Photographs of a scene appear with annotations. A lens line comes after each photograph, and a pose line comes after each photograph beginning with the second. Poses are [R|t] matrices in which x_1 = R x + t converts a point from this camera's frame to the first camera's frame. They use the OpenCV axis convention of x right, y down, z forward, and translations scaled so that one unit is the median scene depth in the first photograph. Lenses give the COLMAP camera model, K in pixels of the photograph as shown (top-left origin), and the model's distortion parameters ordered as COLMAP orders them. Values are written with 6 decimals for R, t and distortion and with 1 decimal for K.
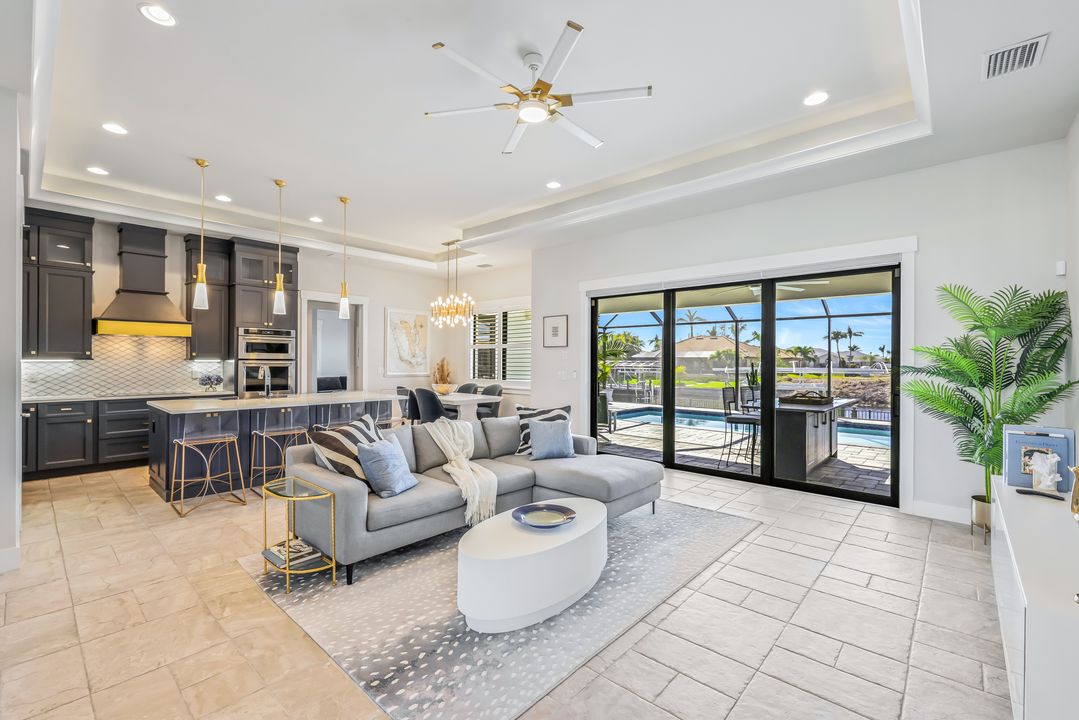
lens RADIAL K [[460.4, 0, 541.9], [0, 460.4, 359.3], [0, 0, 1]] dist [-0.001496, 0.000351]
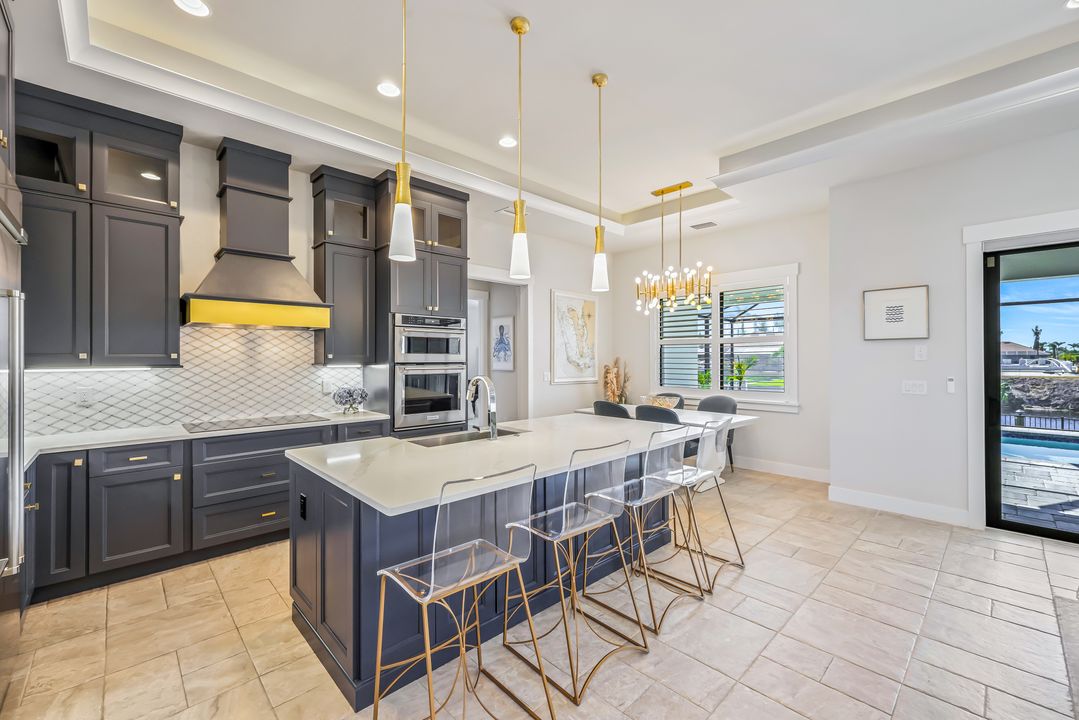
lens RADIAL K [[442.4, 0, 541.4], [0, 442.4, 360.5], [0, 0, 1]] dist [-0.002971, -0.000368]
pose [[0.996782, -0.004298, -0.080041, -0.181278], [0.005112, 0.999937, 0.009966, -0.005109], [0.079993, -0.010343, 0.996742, 0.186836]]
